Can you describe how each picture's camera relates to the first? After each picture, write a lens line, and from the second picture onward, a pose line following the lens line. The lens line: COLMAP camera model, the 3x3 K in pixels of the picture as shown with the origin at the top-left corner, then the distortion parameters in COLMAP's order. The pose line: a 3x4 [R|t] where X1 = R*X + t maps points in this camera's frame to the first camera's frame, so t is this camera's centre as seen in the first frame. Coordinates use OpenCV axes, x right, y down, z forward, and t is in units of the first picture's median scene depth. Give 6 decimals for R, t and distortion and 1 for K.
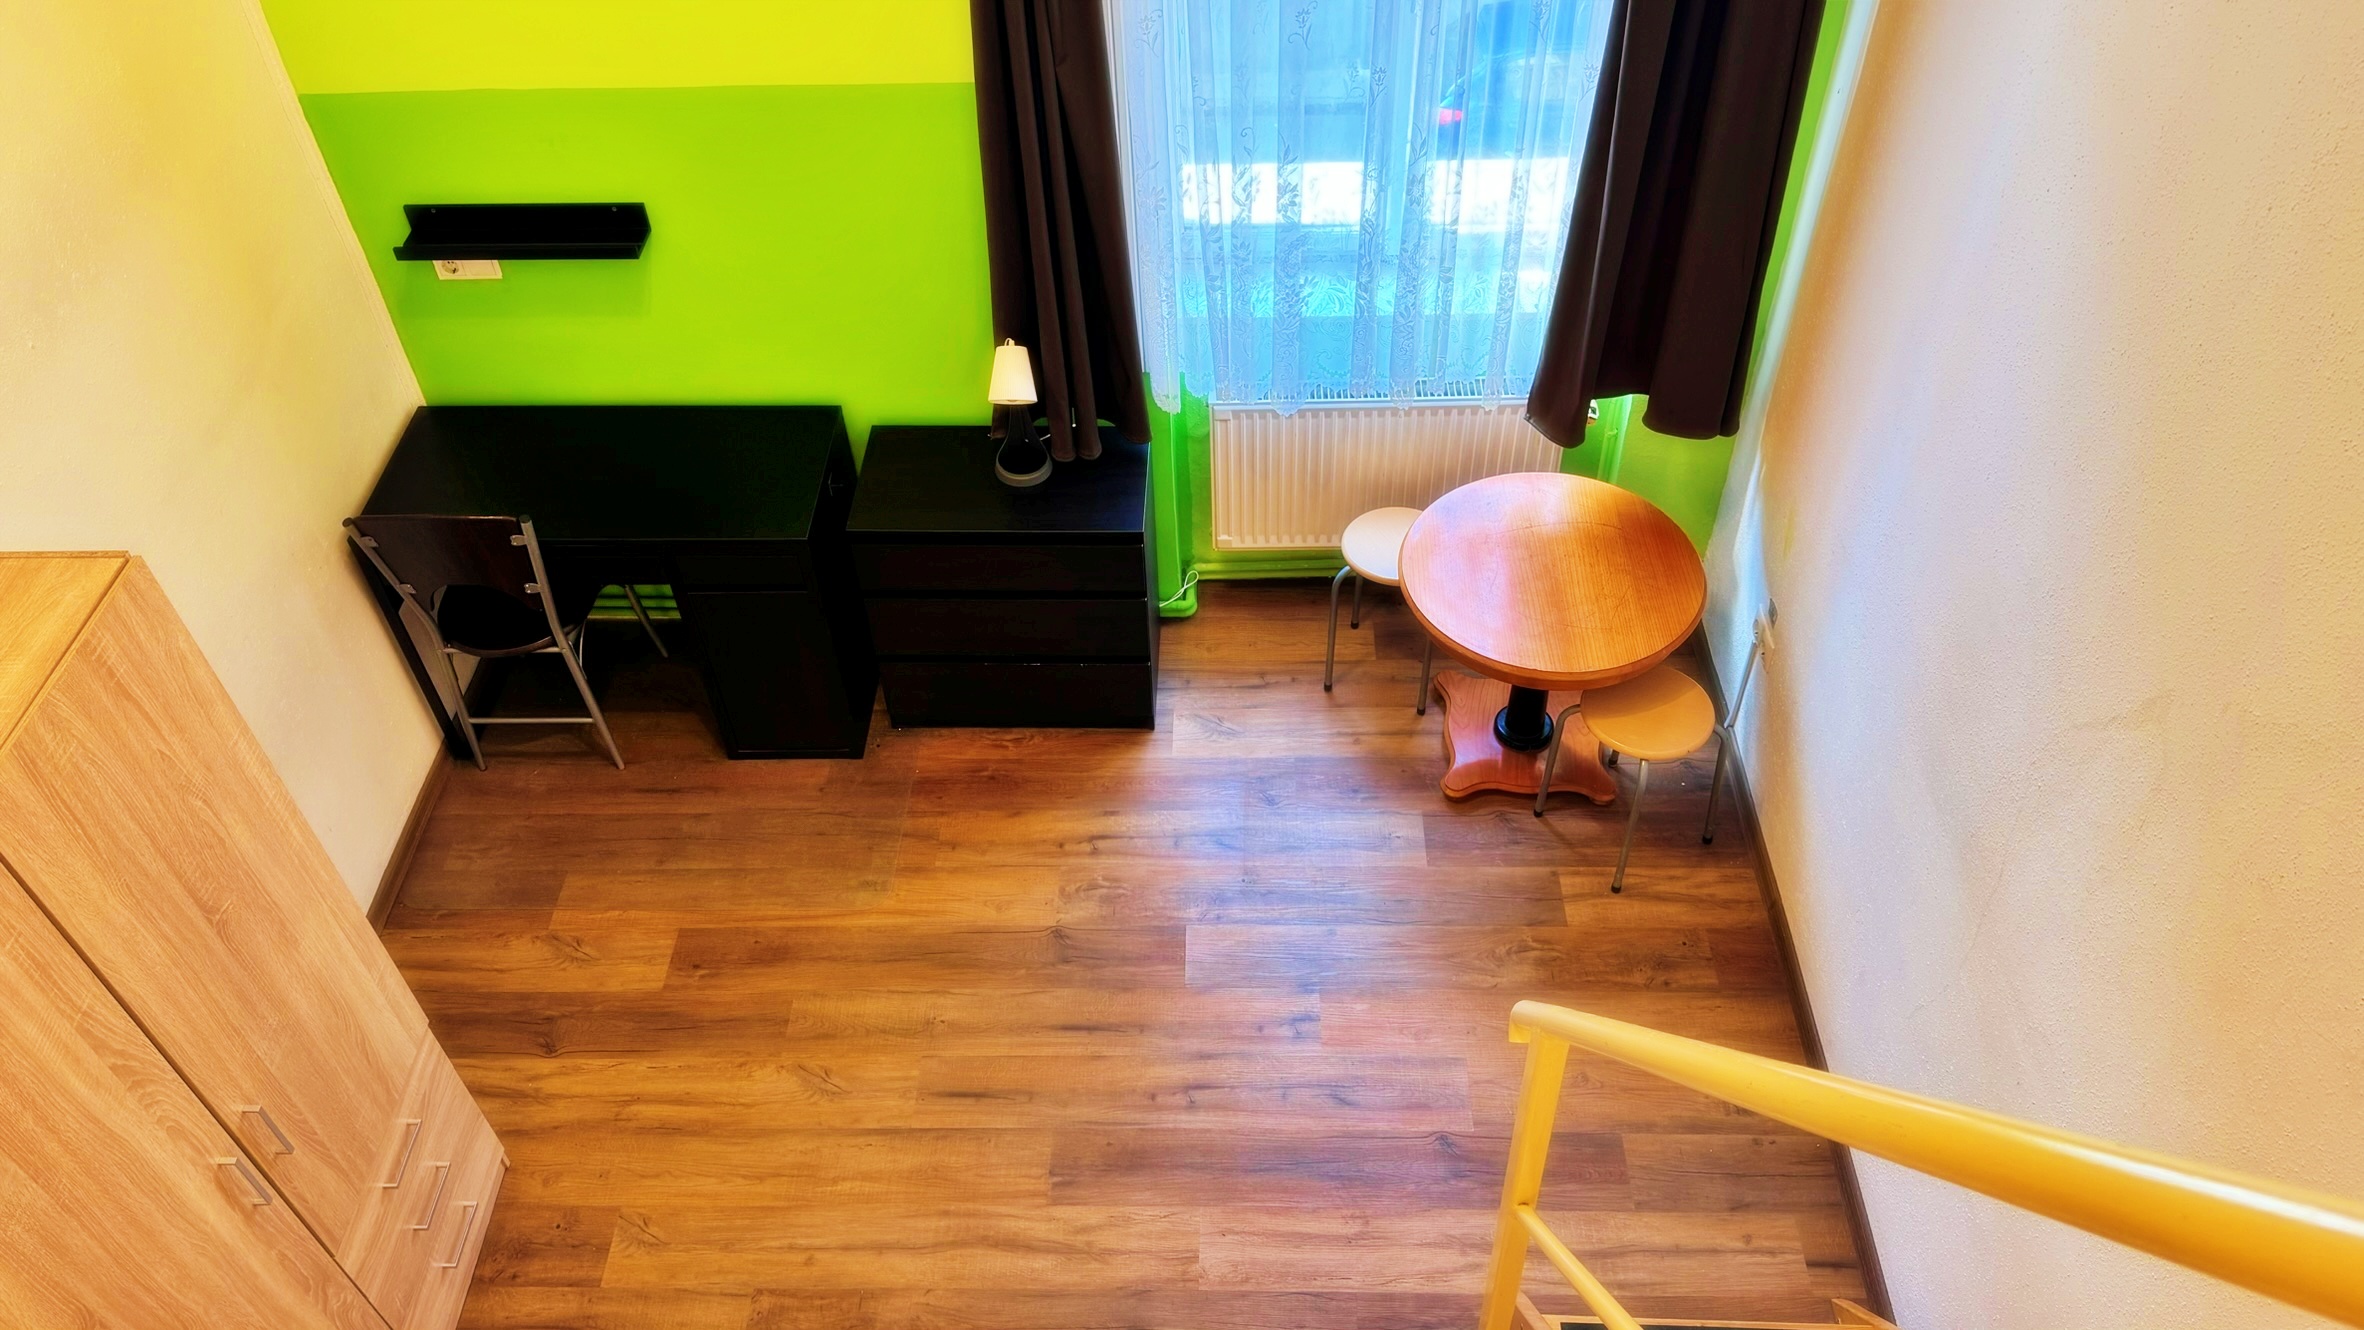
lens RADIAL K [[1740.2, 0, 1179.6], [0, 1740.2, 671.6], [0, 0, 1]] dist [0.036167, -0.025189]
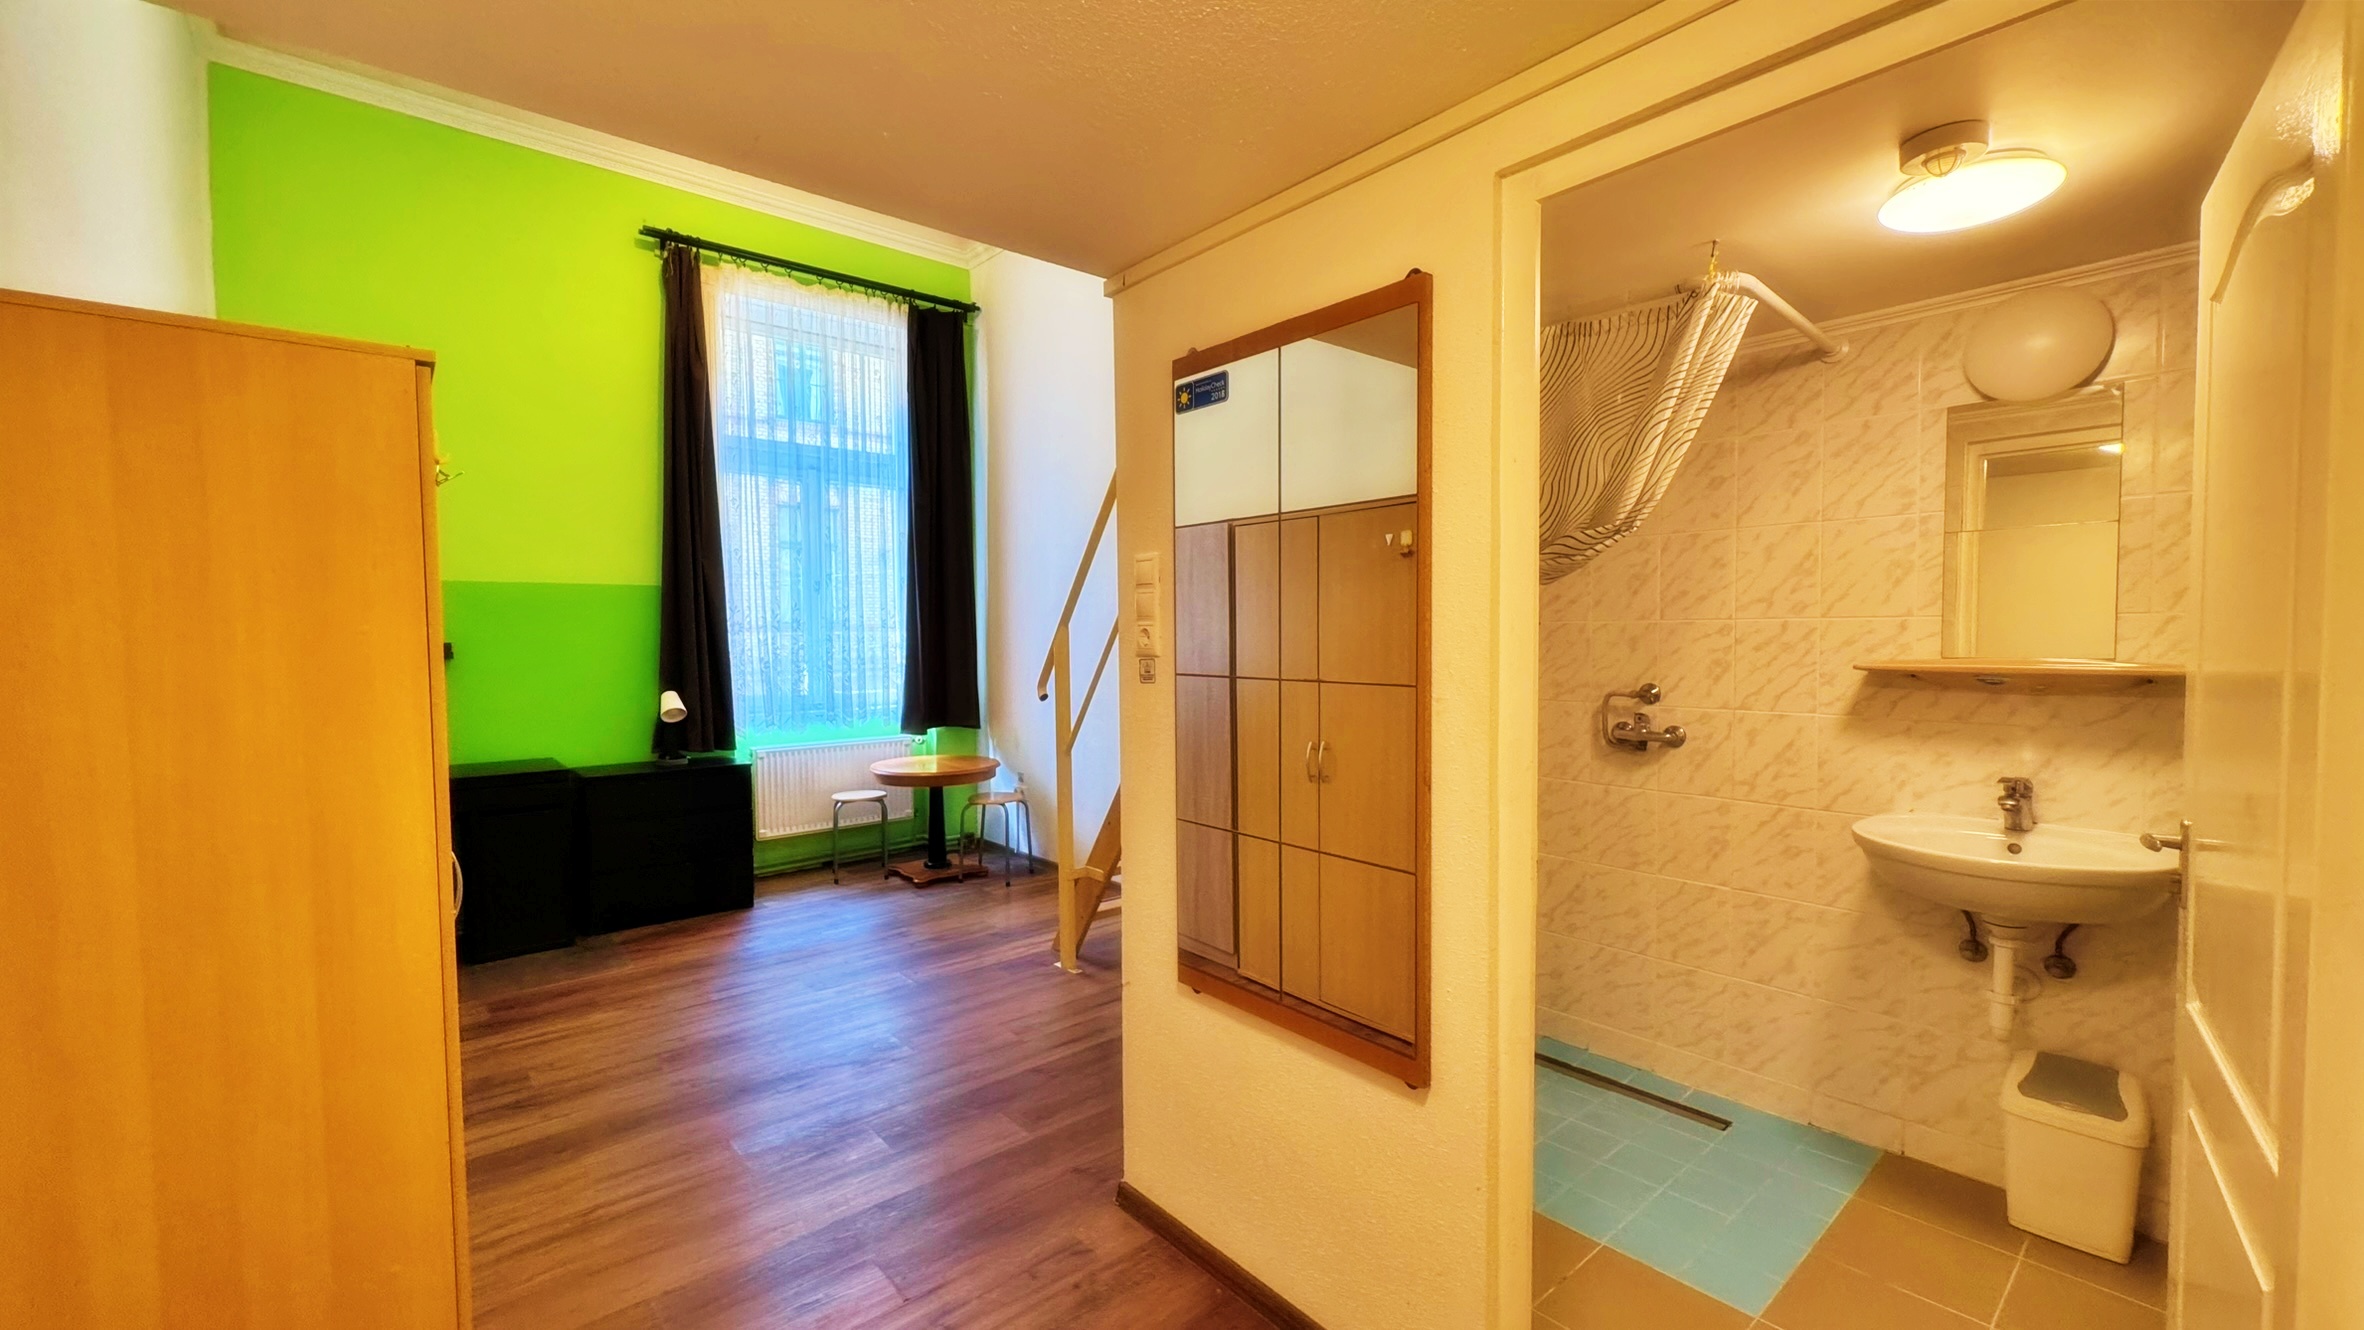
lens RADIAL K [[940.7, 0, 1183.3], [0, 940.7, 665.4], [0, 0, 1]] dist [-0.003769, 0.000563]
pose [[0.737425, 0.009192, 0.675366, -0.424747], [0.468821, 0.712837, -0.521603, 0.701482], [-0.486221, 0.701269, 0.521355, 0.074291]]
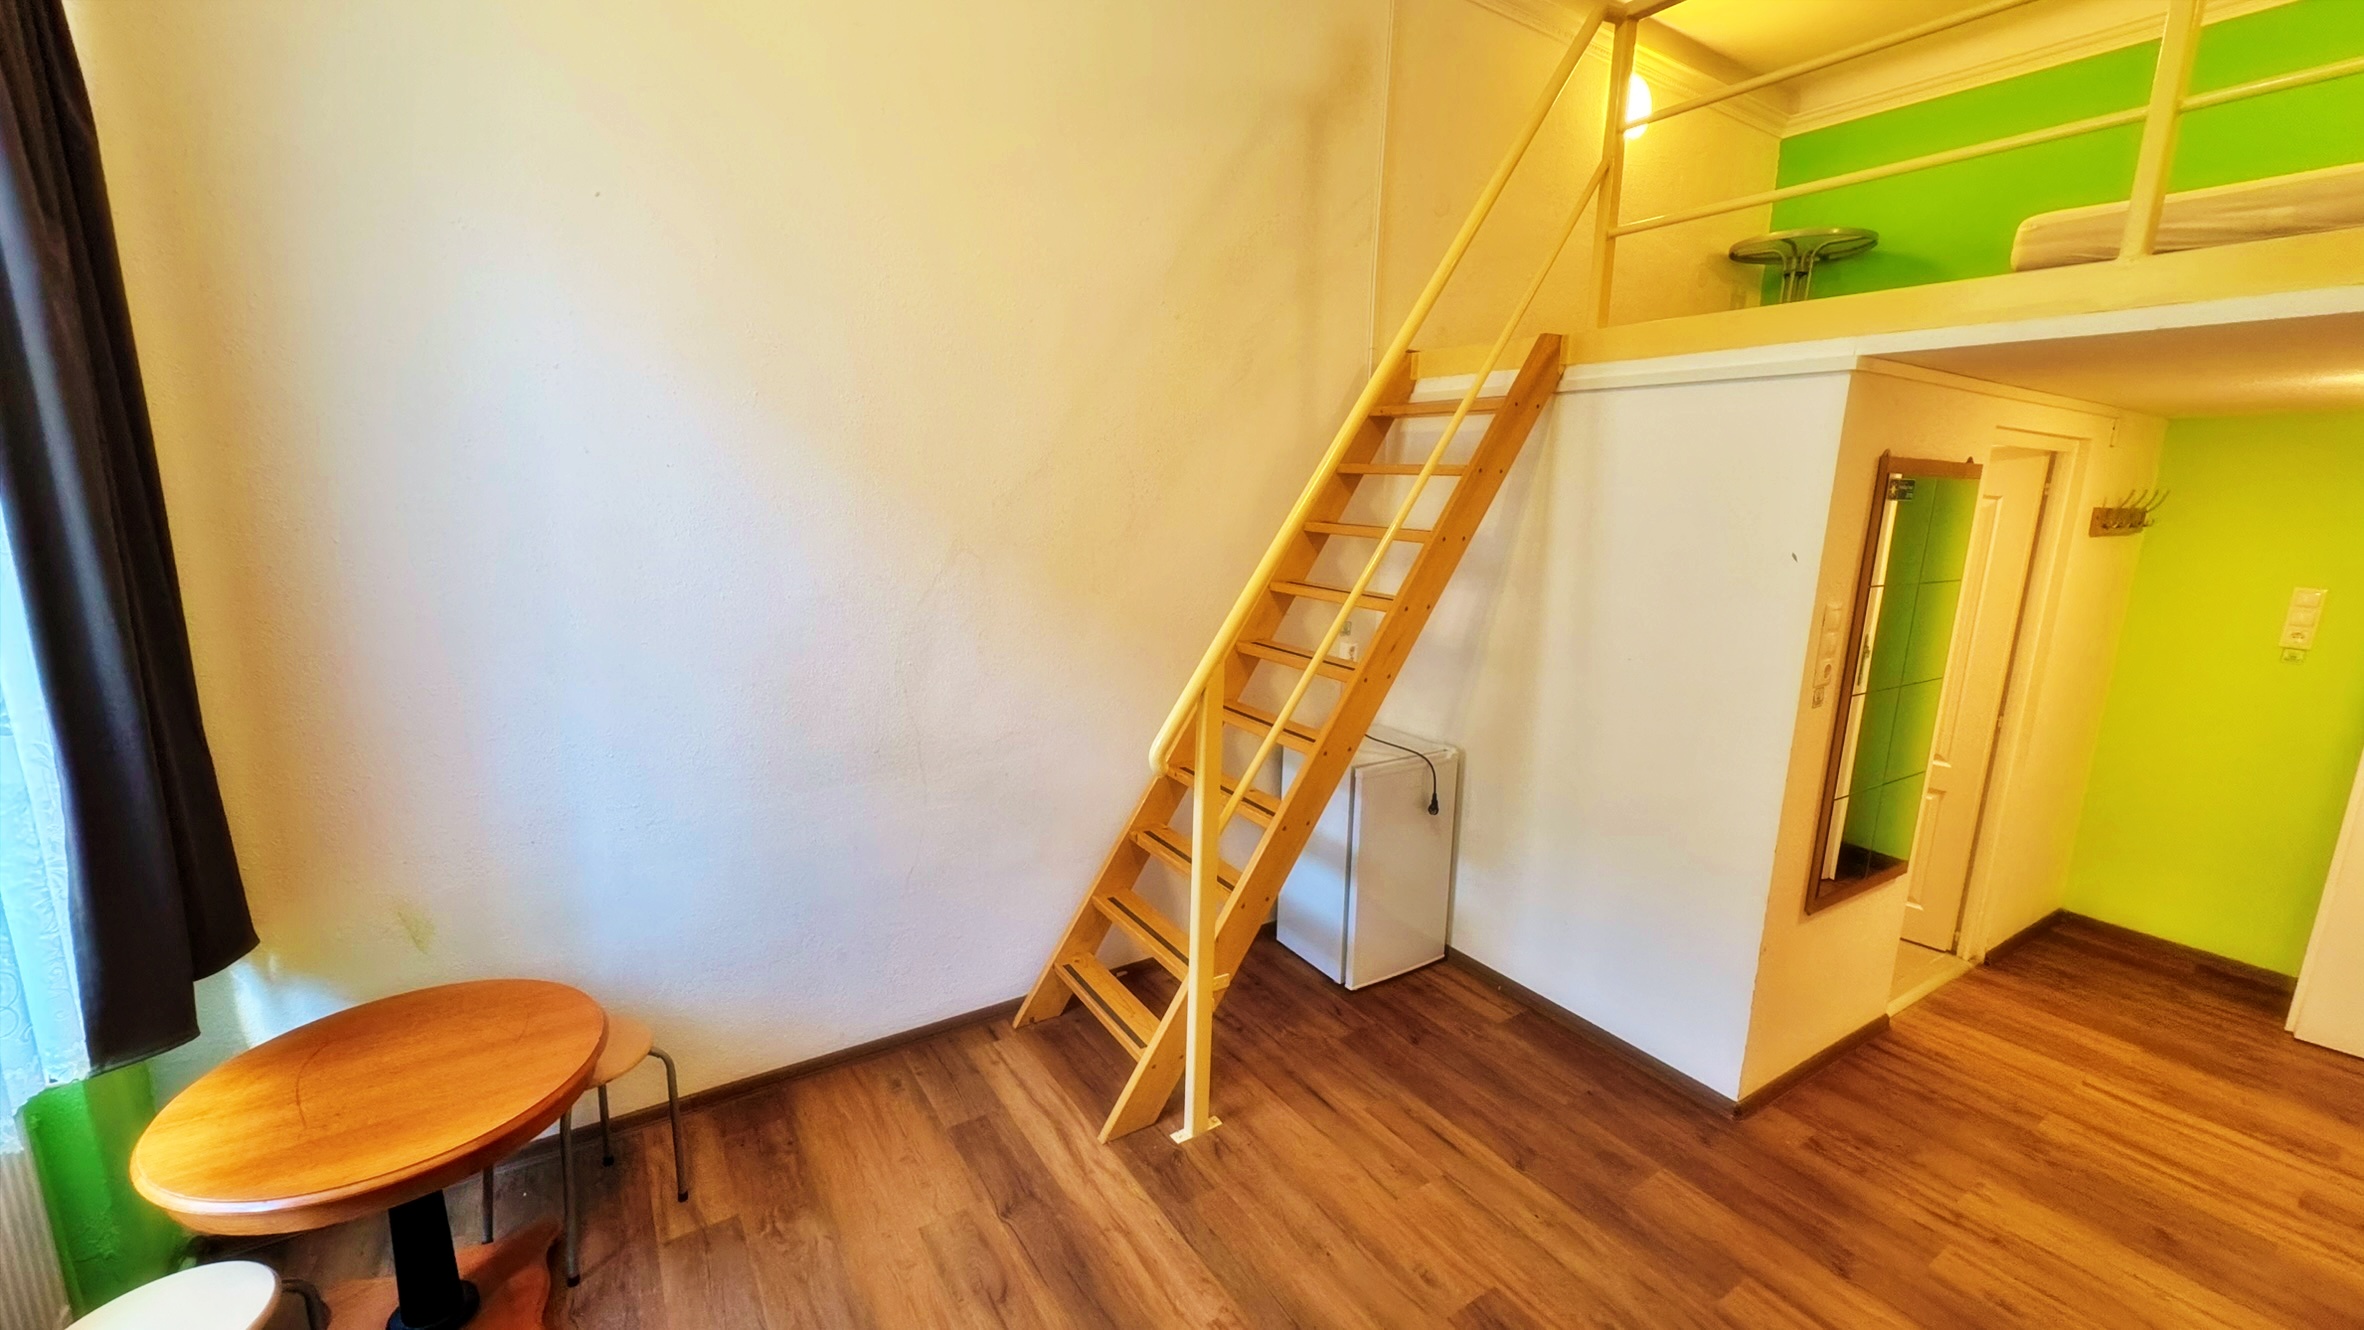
lens RADIAL K [[940.7, 0, 1178.5], [0, 940.7, 669.7], [0, 0, 1]] dist [-0.003769, 0.000563]
pose [[-0.570163, -0.136630, 0.810090, -0.356252], [0.581105, 0.629952, 0.515245, -0.206181], [-0.580716, 0.764521, -0.279779, 0.795870]]
